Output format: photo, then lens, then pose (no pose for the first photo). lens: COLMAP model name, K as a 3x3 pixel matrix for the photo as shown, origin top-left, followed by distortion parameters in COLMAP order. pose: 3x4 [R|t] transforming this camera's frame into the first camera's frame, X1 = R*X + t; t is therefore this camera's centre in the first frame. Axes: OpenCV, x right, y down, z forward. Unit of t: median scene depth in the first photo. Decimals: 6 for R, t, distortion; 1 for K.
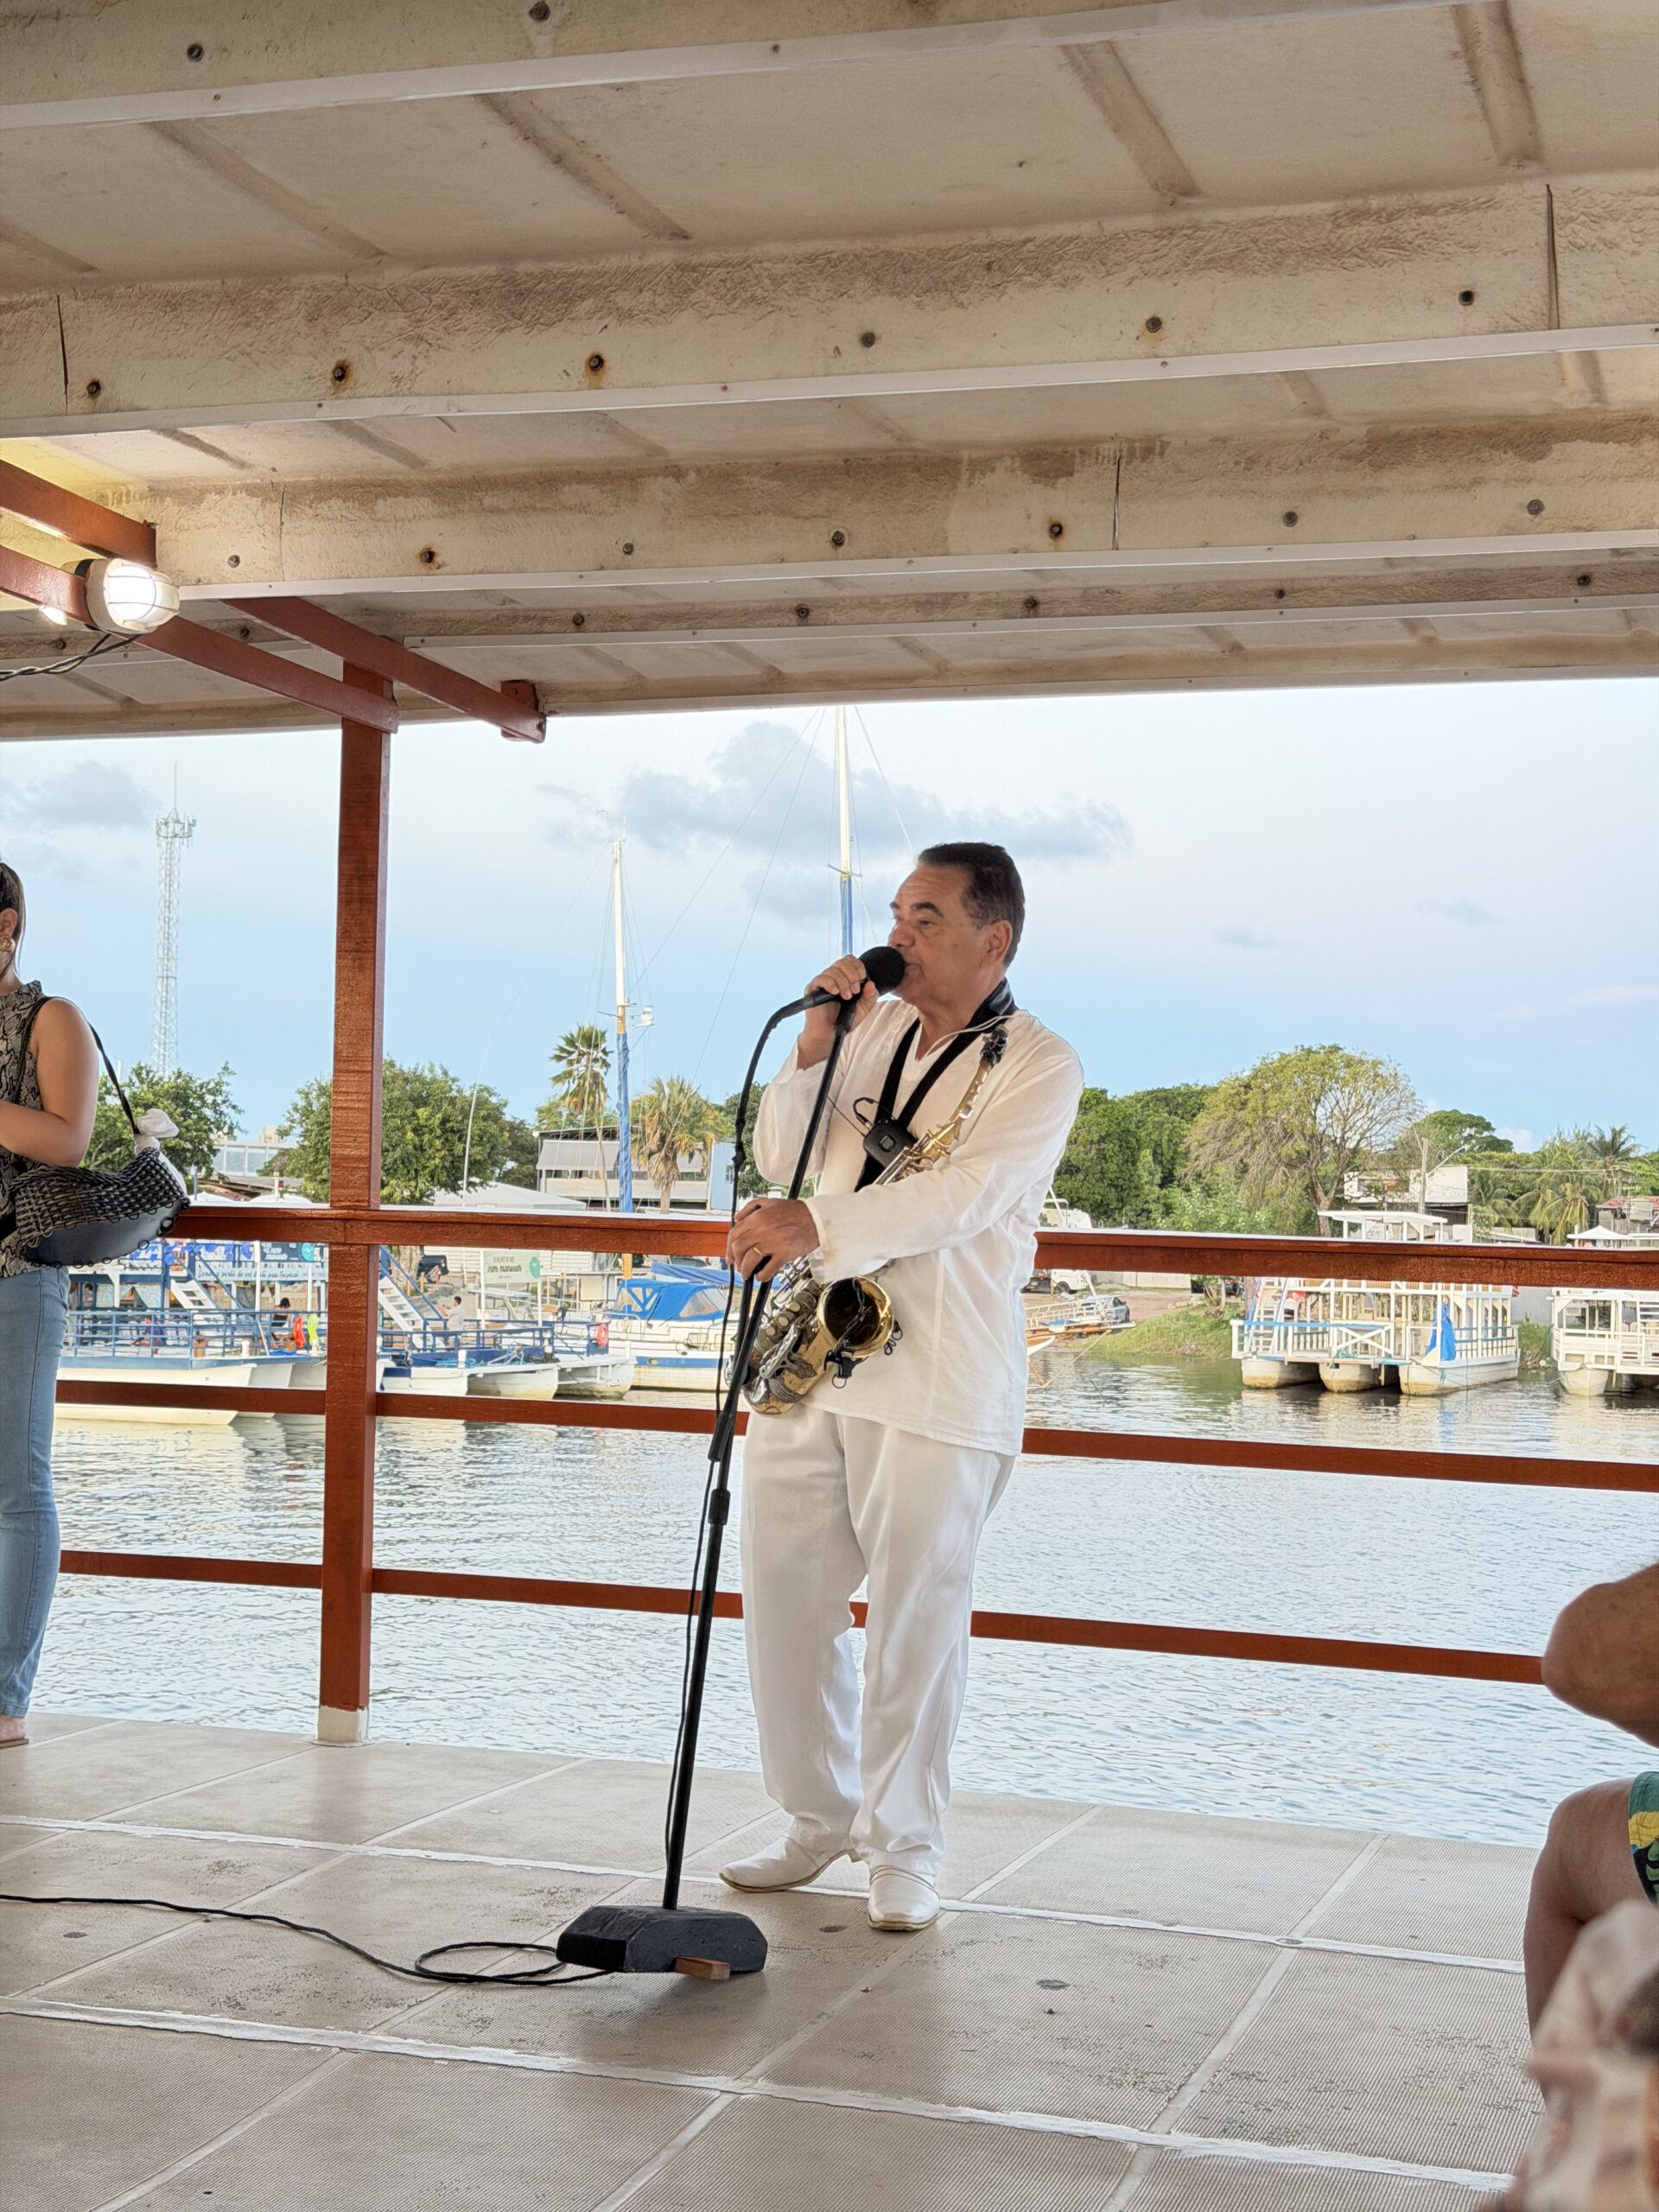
lens RADIAL K [[3099.9, 0, 833.8], [0, 3099.9, 1106.3], [0, 0, 1]] dist [0.139411, 0.000000]
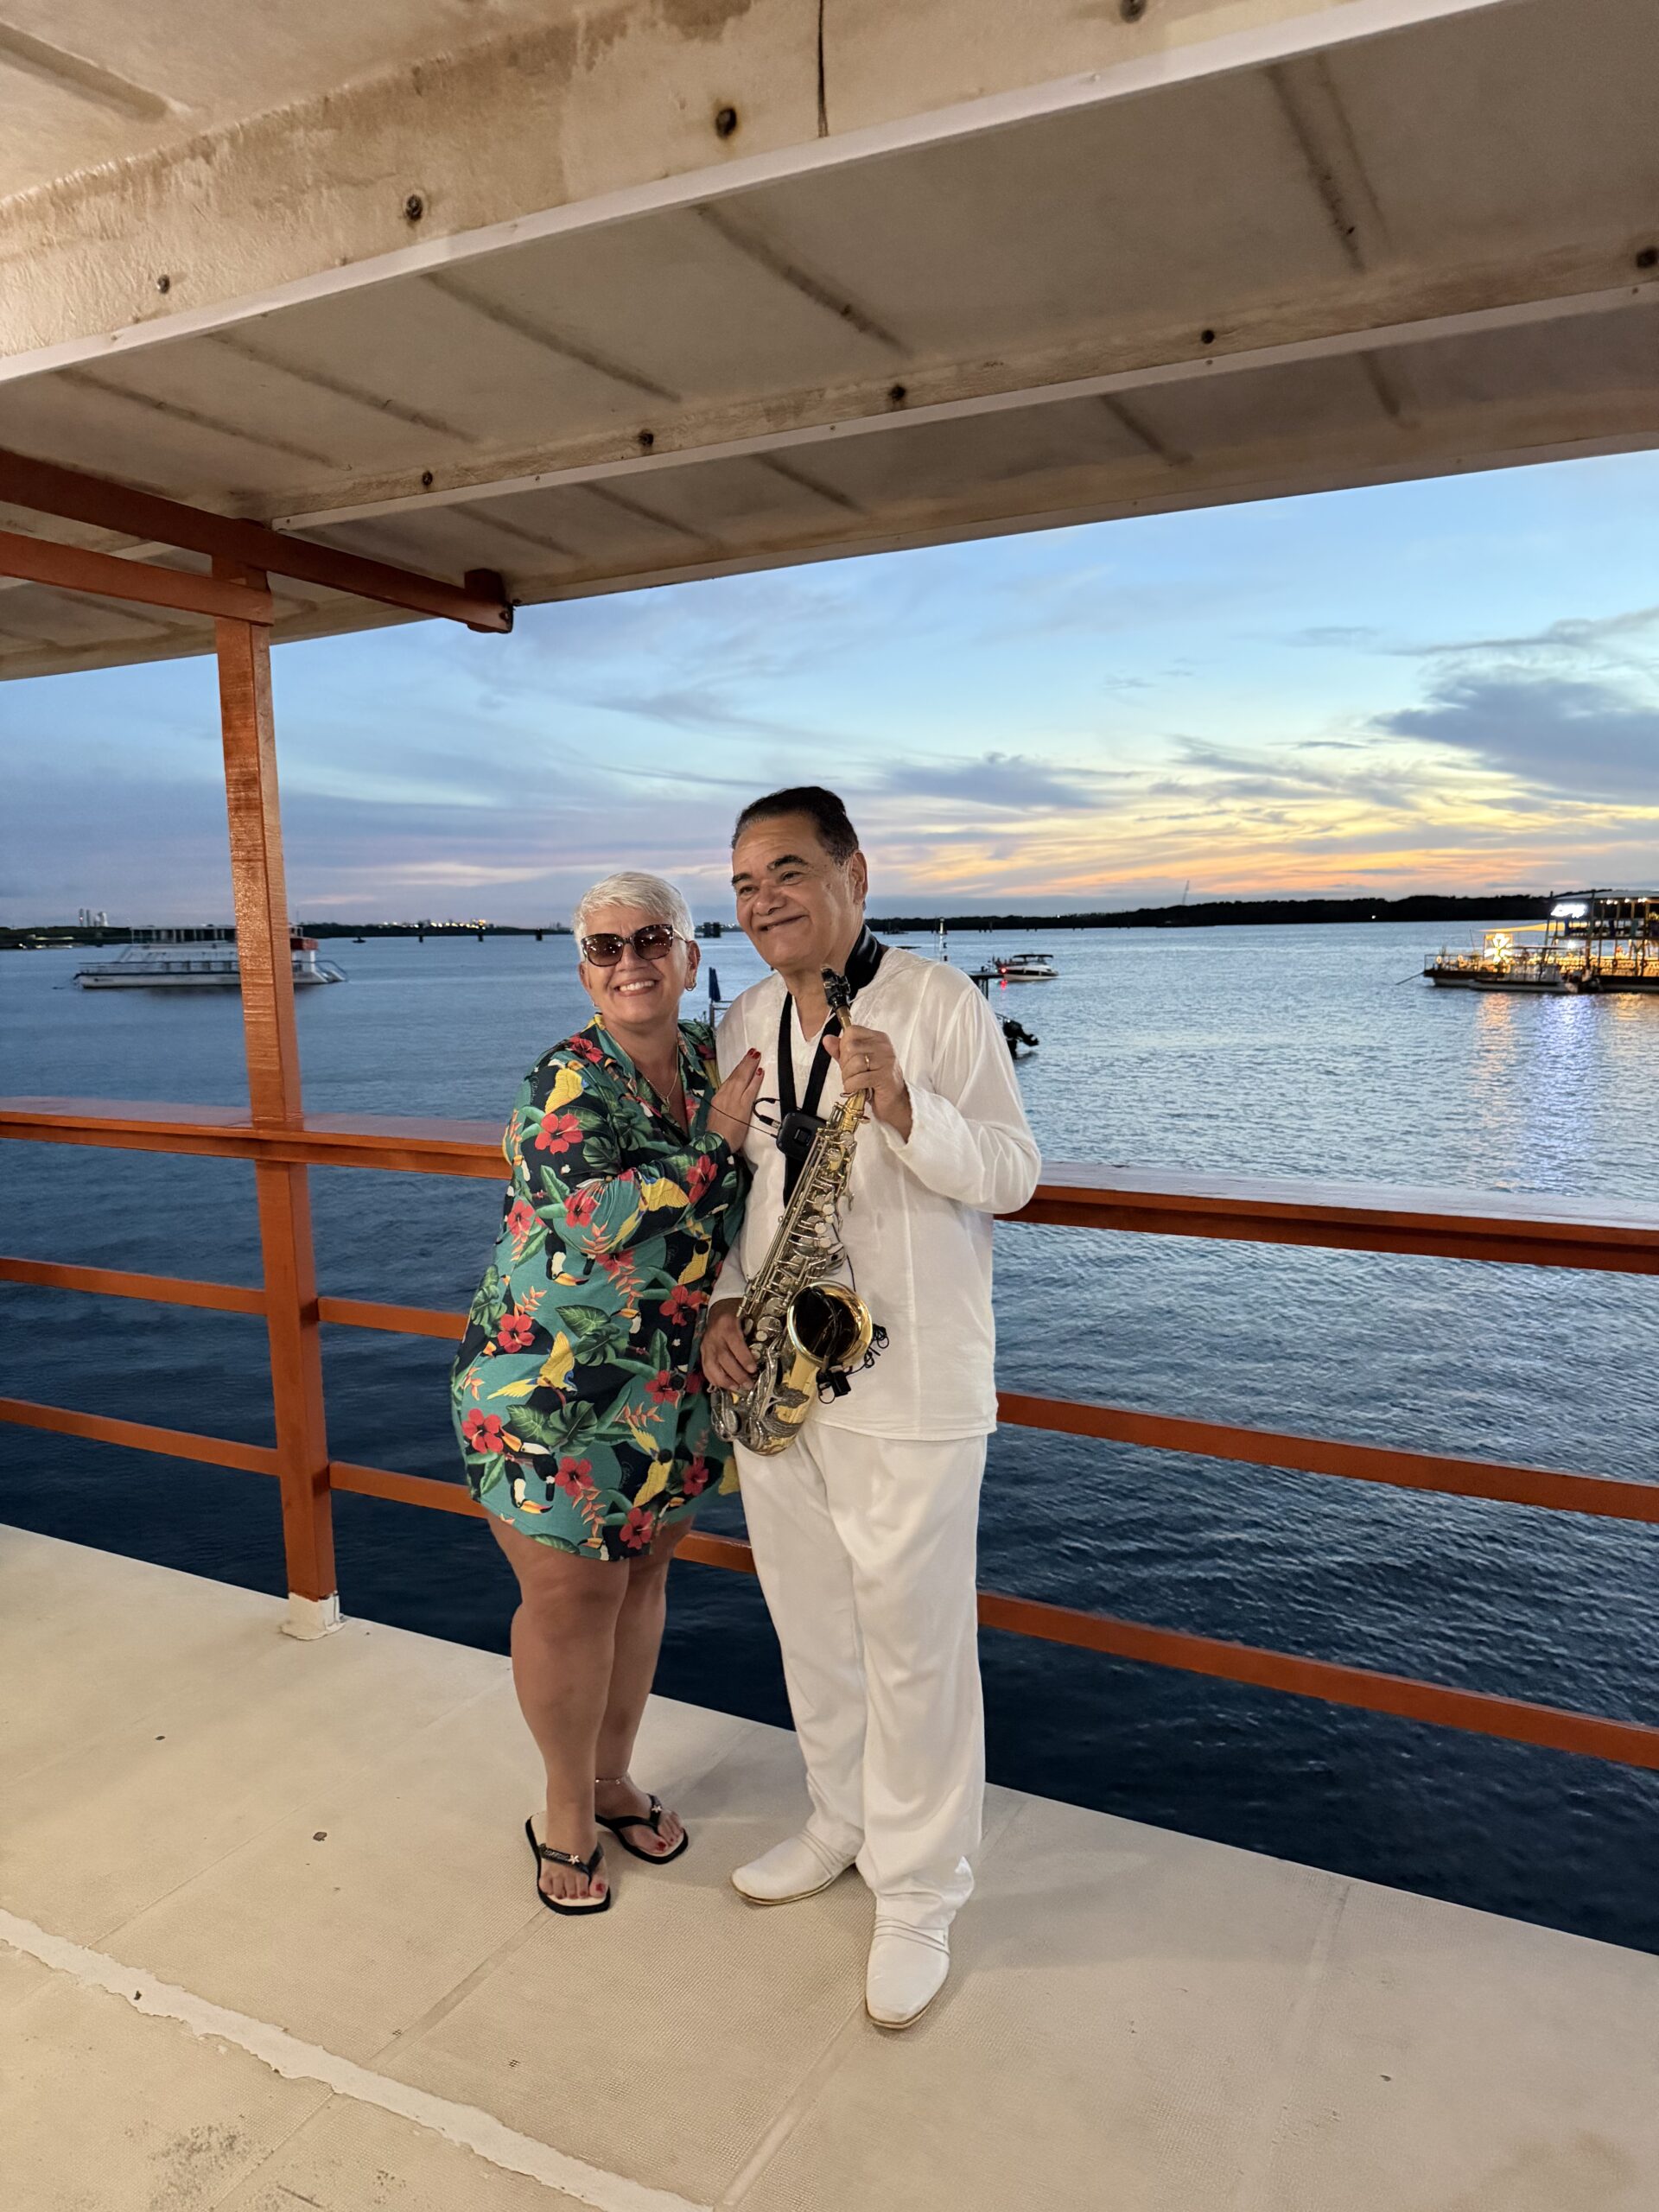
lens RADIAL K [[1554.0, 0, 823.1], [0, 1554.0, 1113.3], [0, 0, 1]] dist [0.026905, -0.029690]
pose [[0.985489, -0.020324, -0.168520, 0.127815], [0.047380, 0.986281, 0.158128, -0.050368], [0.162994, -0.163818, 0.972932, 0.674820]]
